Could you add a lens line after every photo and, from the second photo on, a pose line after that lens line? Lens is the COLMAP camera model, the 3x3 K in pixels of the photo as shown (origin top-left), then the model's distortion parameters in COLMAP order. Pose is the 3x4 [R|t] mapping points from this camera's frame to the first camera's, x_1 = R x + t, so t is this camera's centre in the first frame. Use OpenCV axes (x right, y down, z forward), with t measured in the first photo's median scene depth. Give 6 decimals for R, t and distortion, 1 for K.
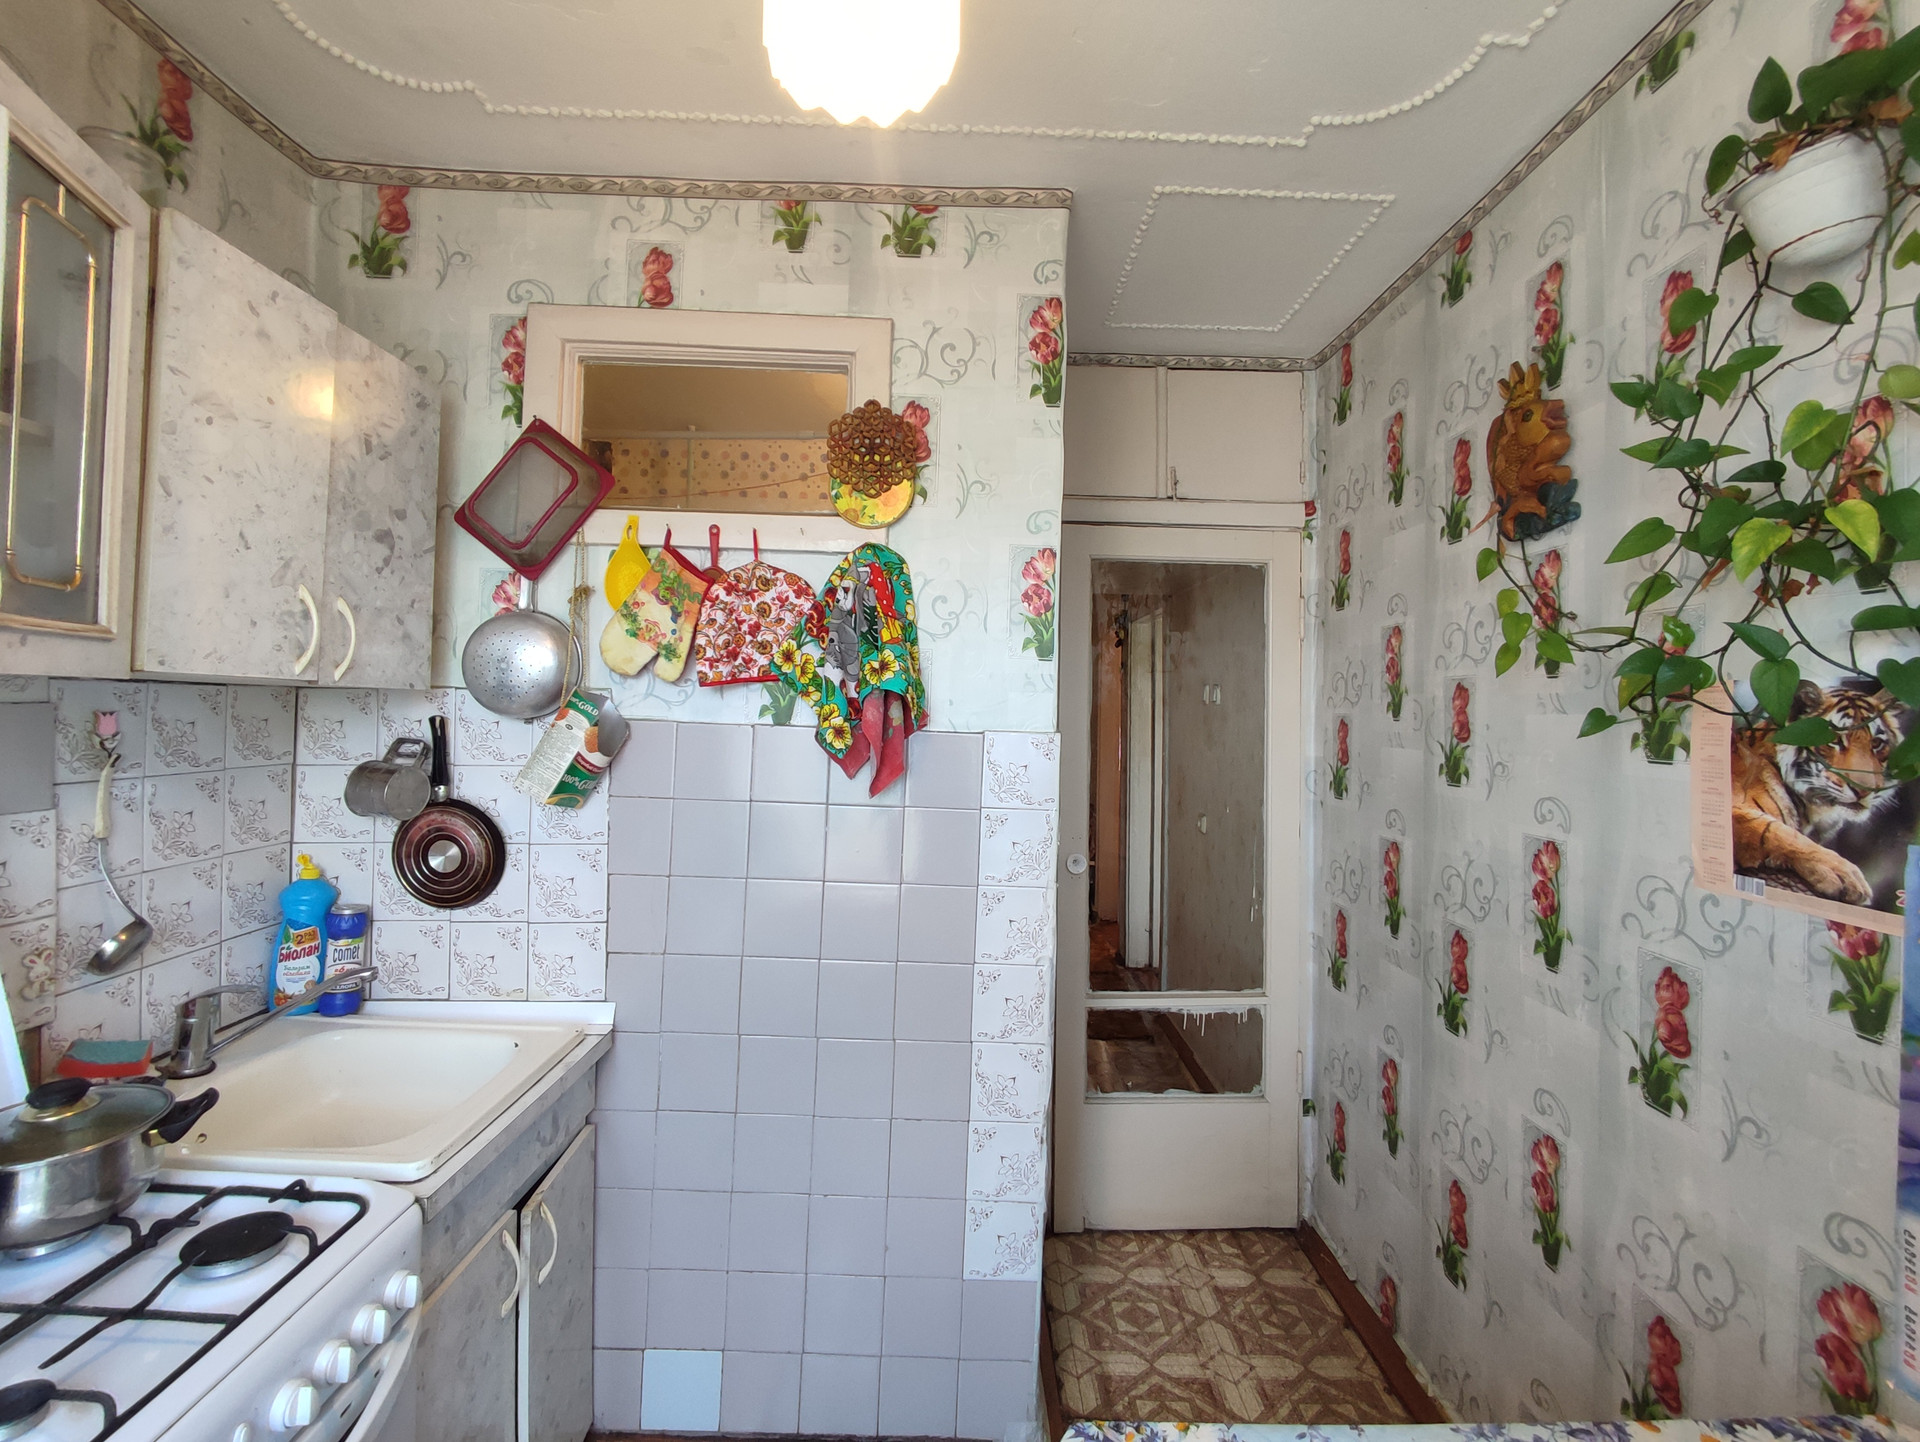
lens RADIAL K [[878.3, 0, 955.9], [0, 878.3, 686.5], [0, 0, 1]] dist [-0.000447, 0.000148]
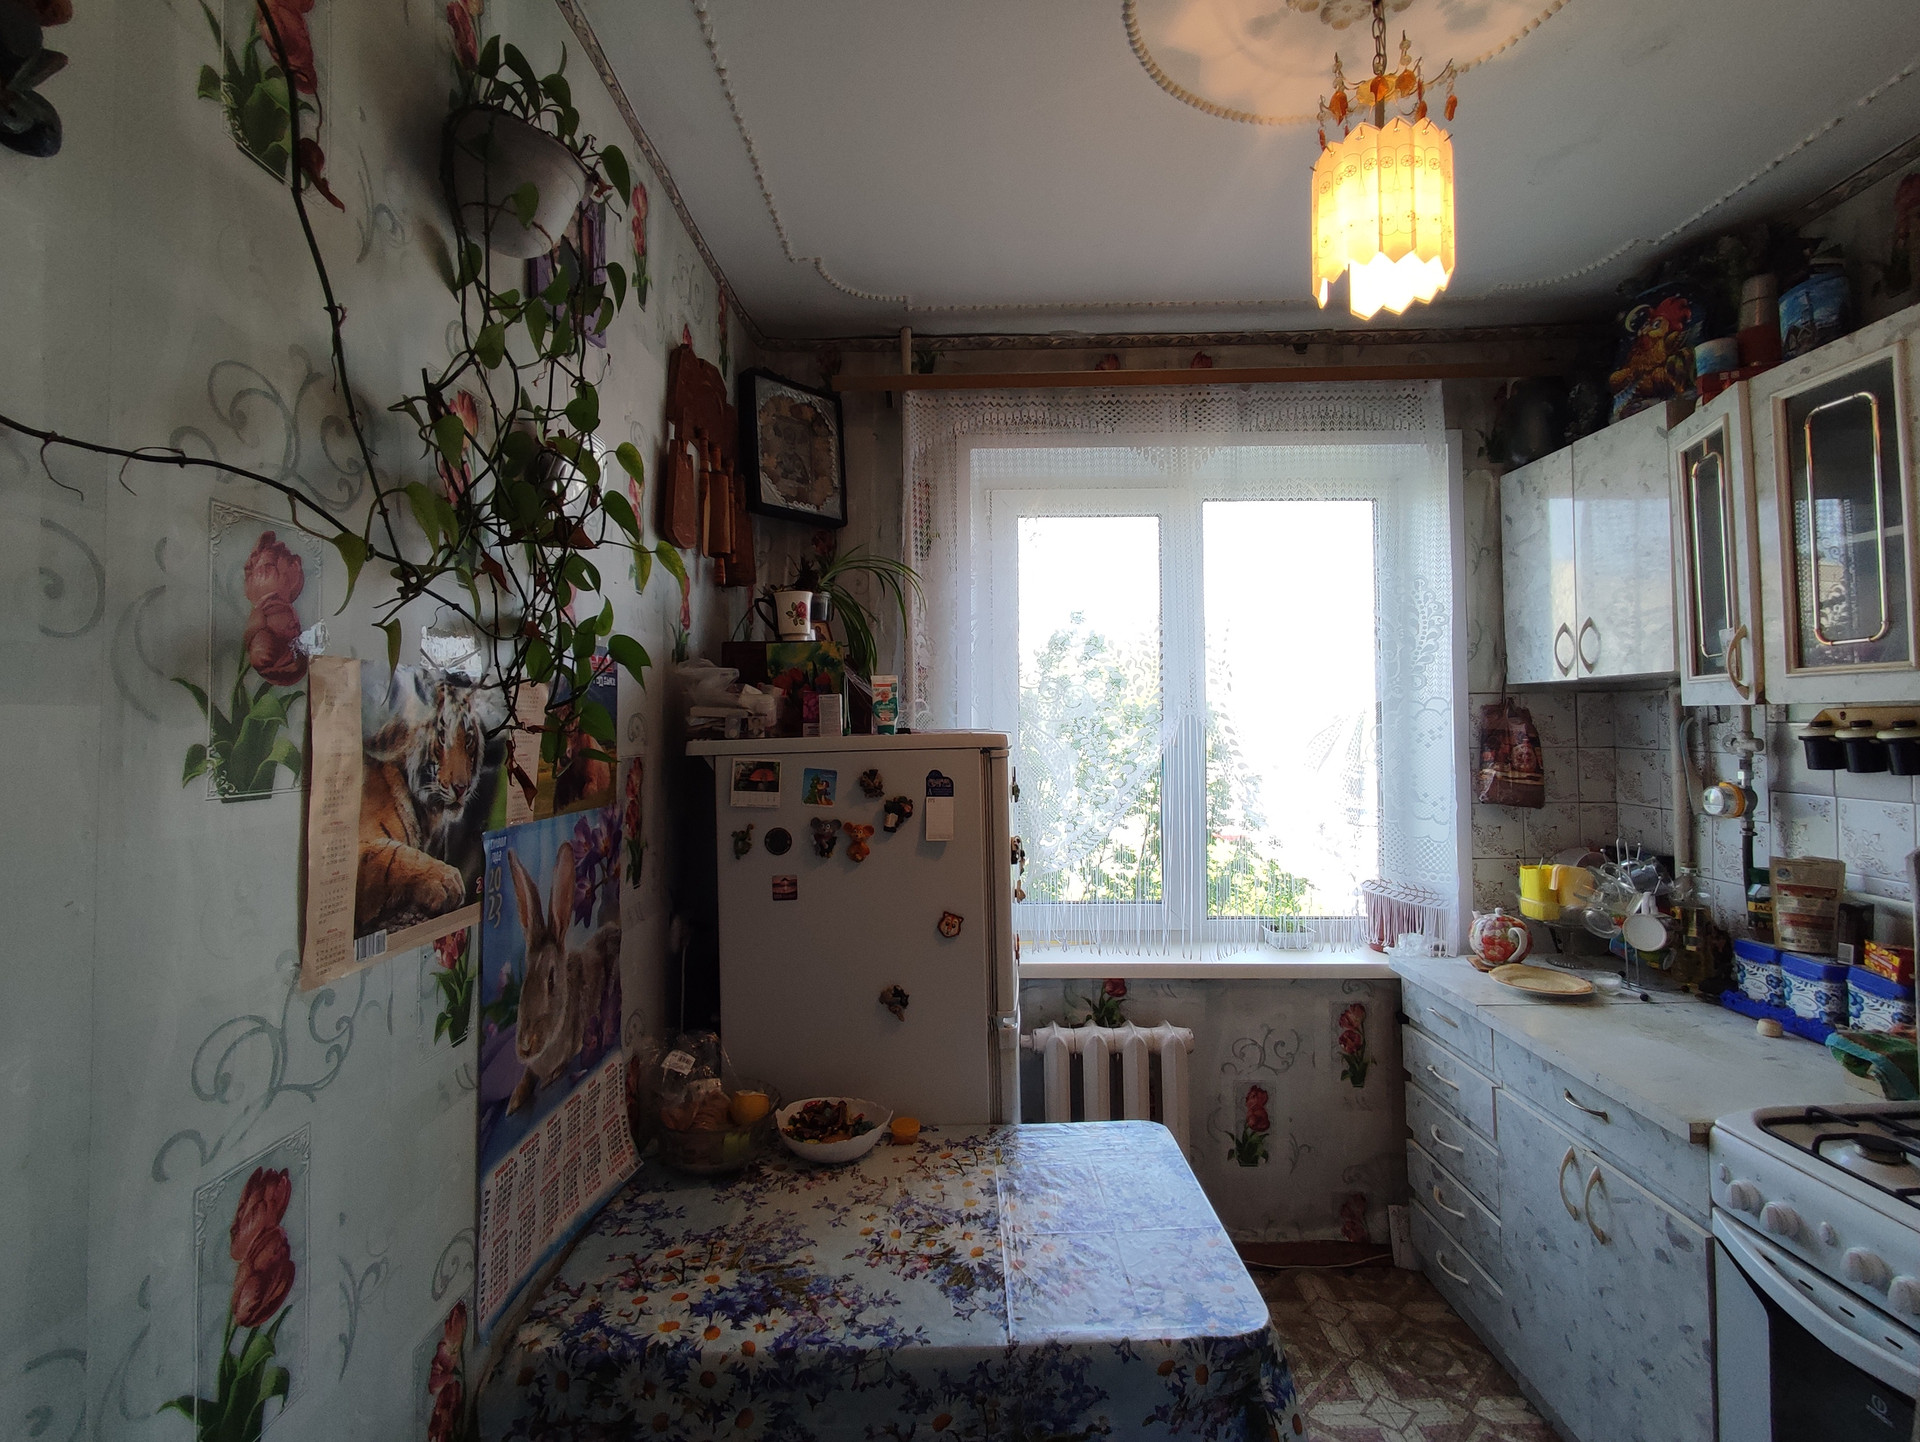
lens RADIAL K [[878.3, 0, 955.9], [0, 878.3, 686.5], [0, 0, 1]] dist [-0.000447, 0.000148]
pose [[-0.999979, 0.000625, 0.006514, 0.448012], [0.000185, 0.997725, -0.067417, 0.067052], [-0.006542, -0.067414, -0.997704, 1.871366]]
